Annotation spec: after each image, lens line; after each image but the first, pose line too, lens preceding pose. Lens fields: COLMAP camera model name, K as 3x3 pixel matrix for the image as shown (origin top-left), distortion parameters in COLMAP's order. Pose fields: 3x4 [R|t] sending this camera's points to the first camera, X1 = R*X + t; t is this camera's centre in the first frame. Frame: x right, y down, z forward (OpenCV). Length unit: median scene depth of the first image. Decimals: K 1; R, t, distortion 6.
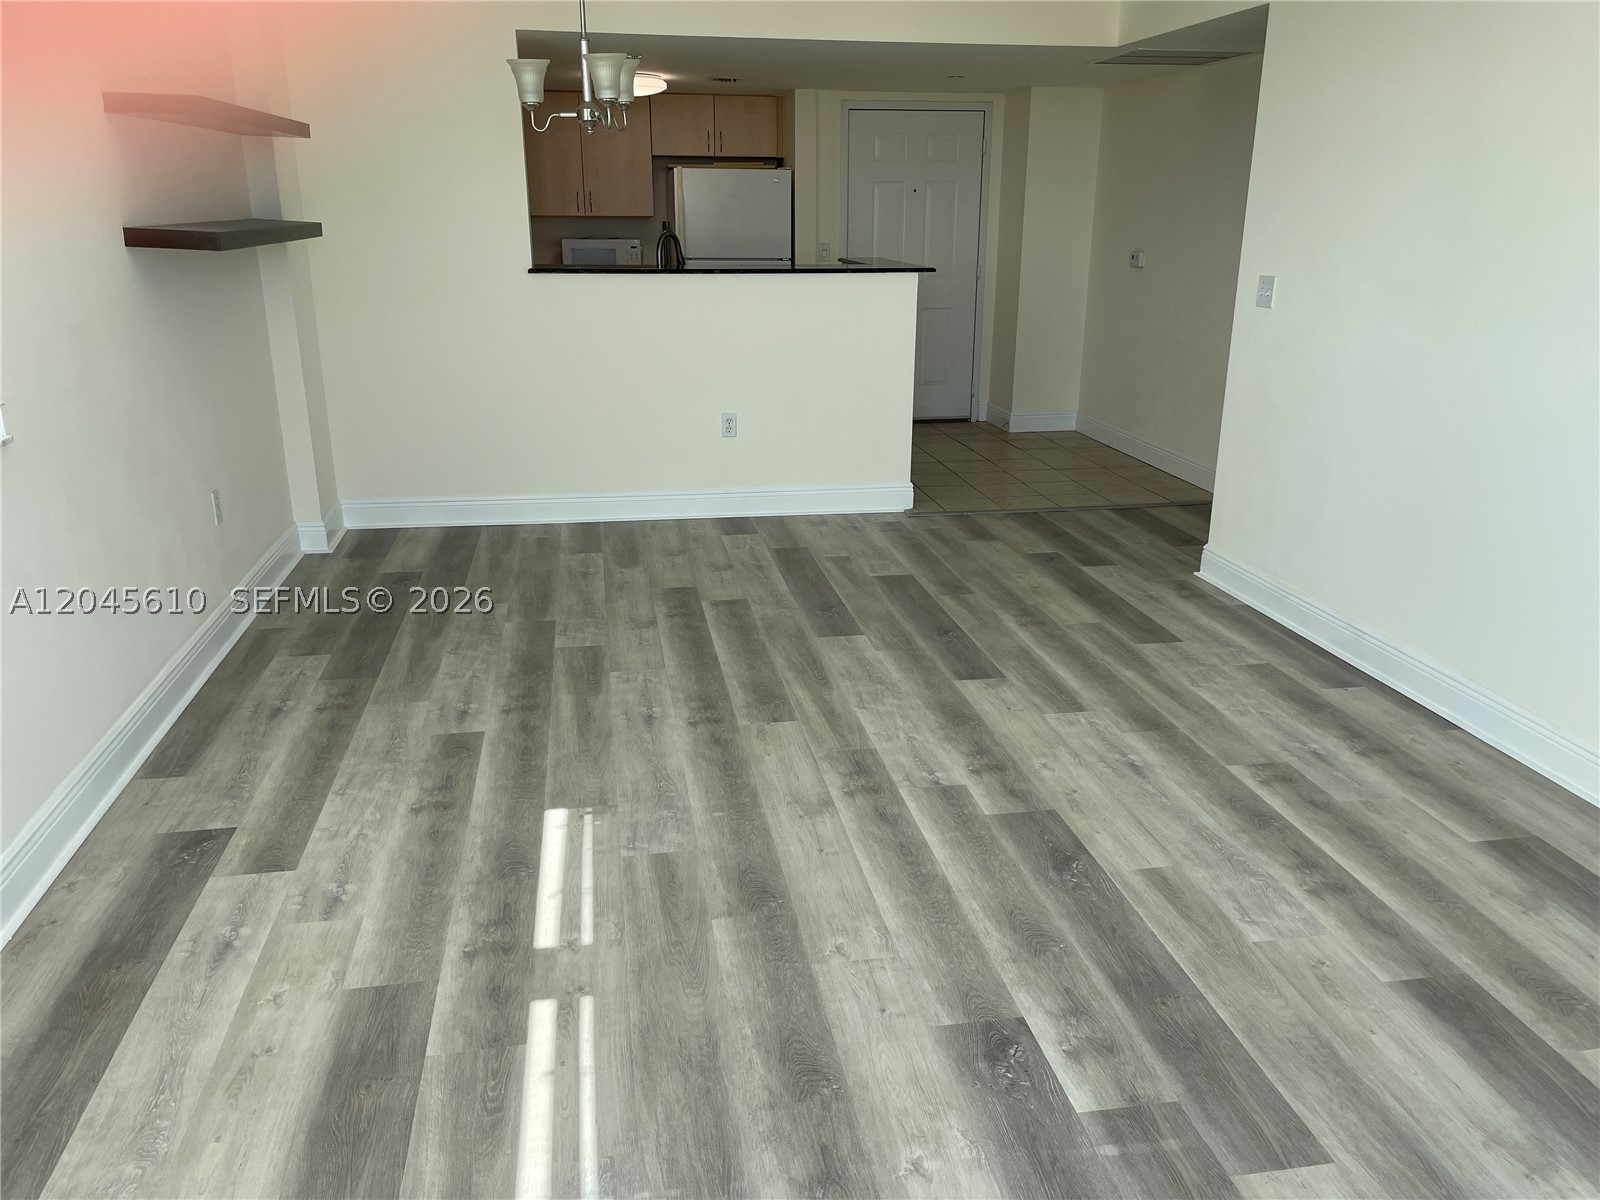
lens RADIAL K [[1213.8, 0, 804.2], [0, 1213.8, 603.0], [0, 0, 1]] dist [0.091950, -0.124202]
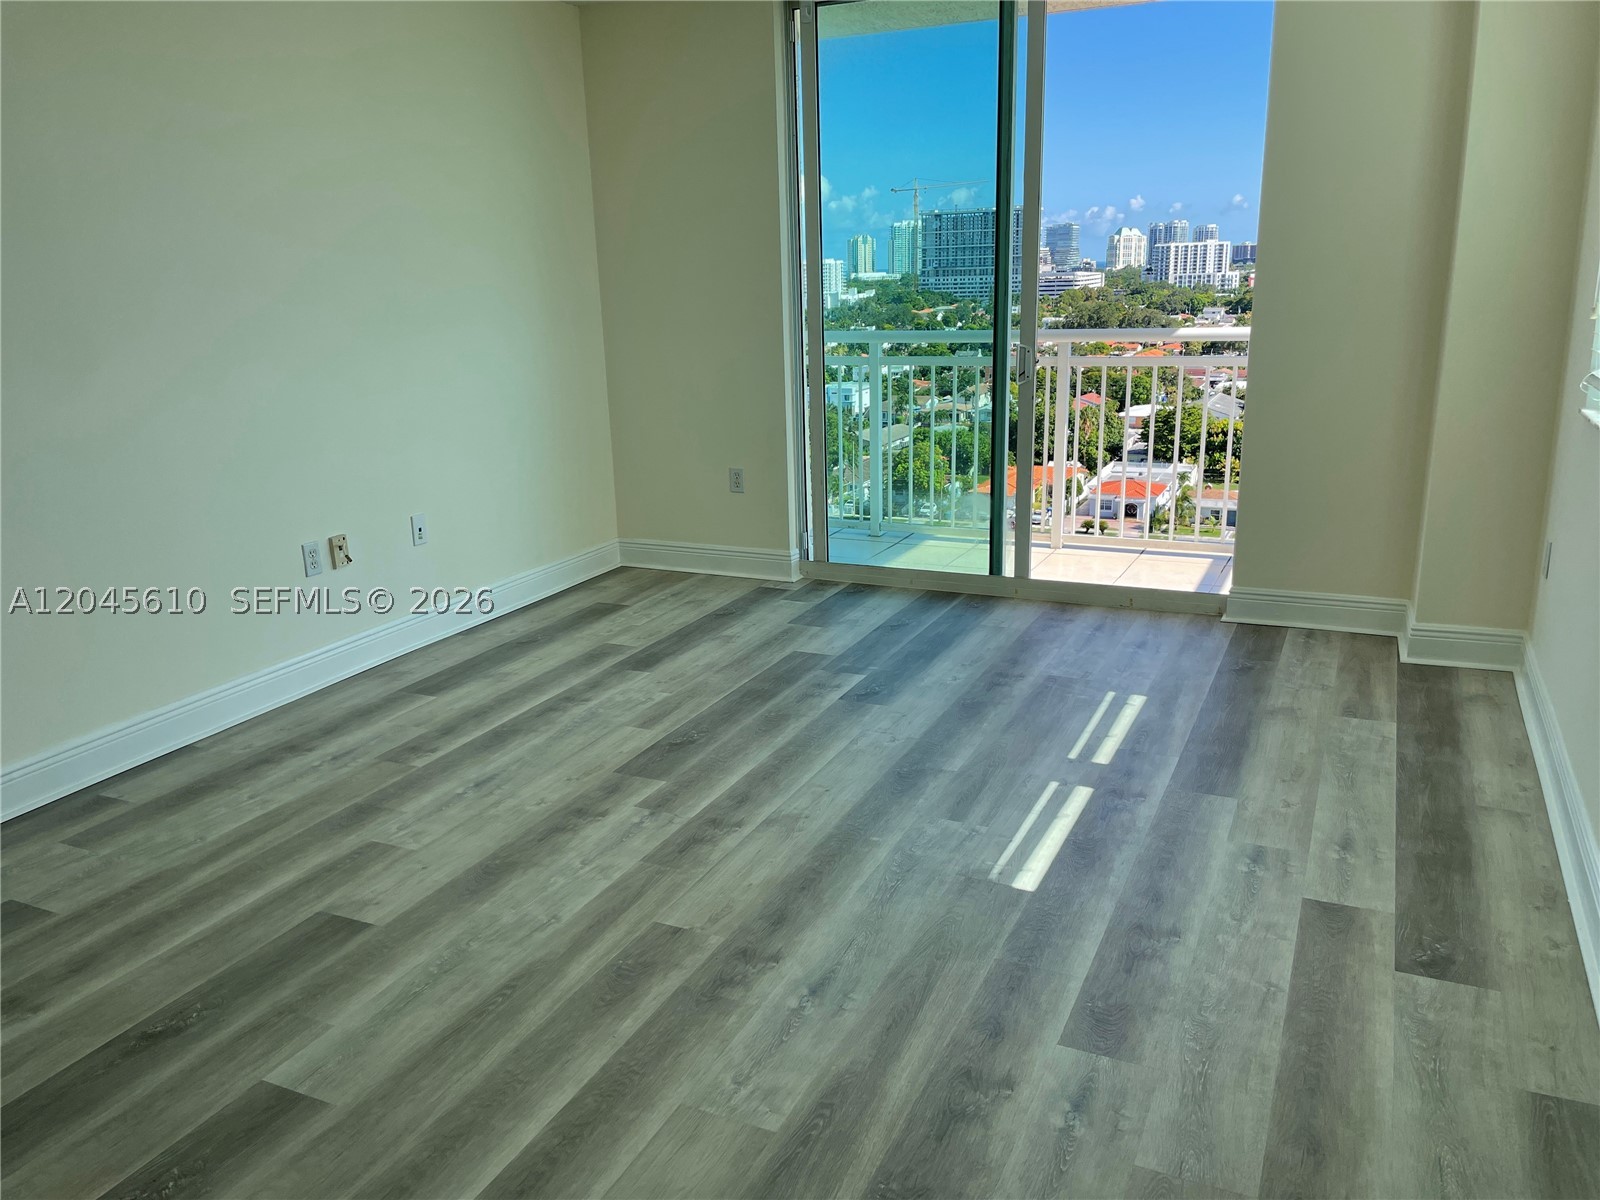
lens RADIAL K [[1213.8, 0, 797.7], [0, 1213.8, 598.7], [0, 0, 1]] dist [0.091950, -0.124202]
pose [[-0.816360, -0.132201, 0.562209, -0.509911], [0.202270, 0.846351, 0.492724, -0.454324], [-0.540965, 0.515959, -0.664187, 1.469896]]
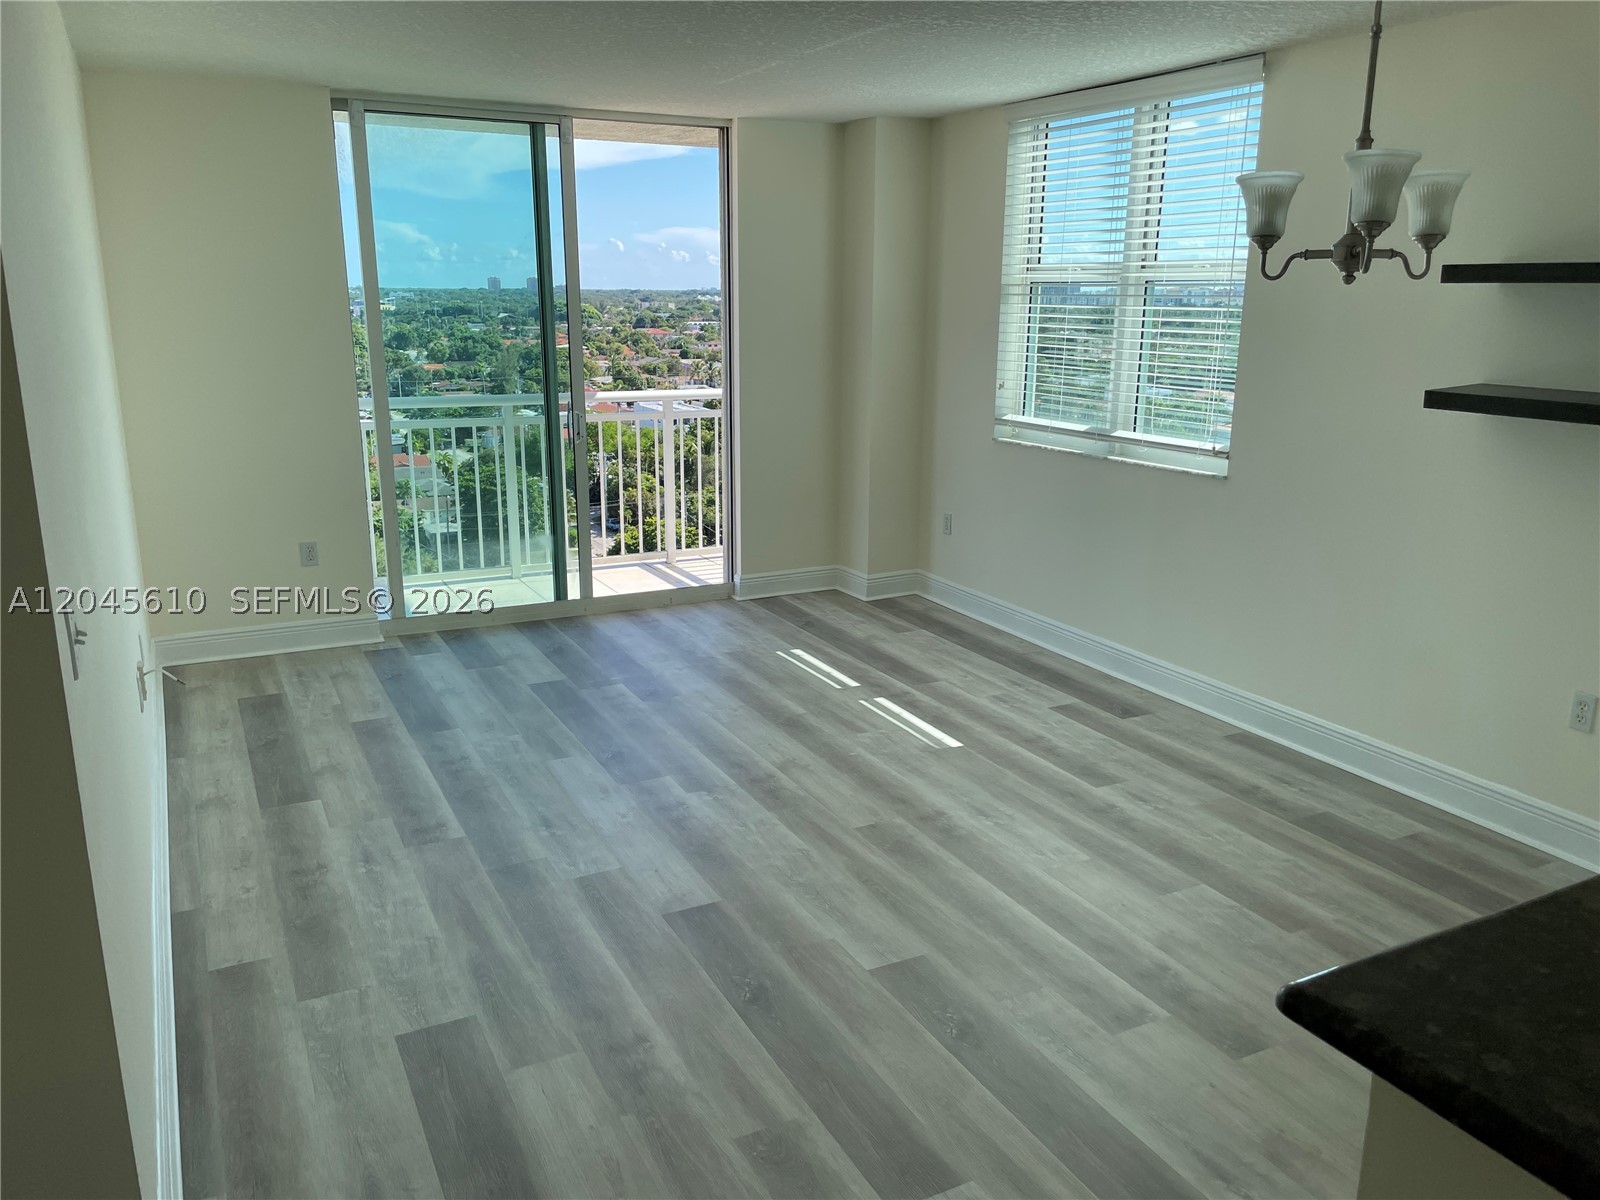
lens RADIAL K [[1213.8, 0, 803.9], [0, 1213.8, 597.5], [0, 0, 1]] dist [0.091950, -0.124202]
pose [[-0.955618, 0.063269, -0.287736, 0.360031], [-0.100228, 0.848592, 0.519467, -0.681428], [0.277036, 0.525251, -0.804588, 1.902005]]
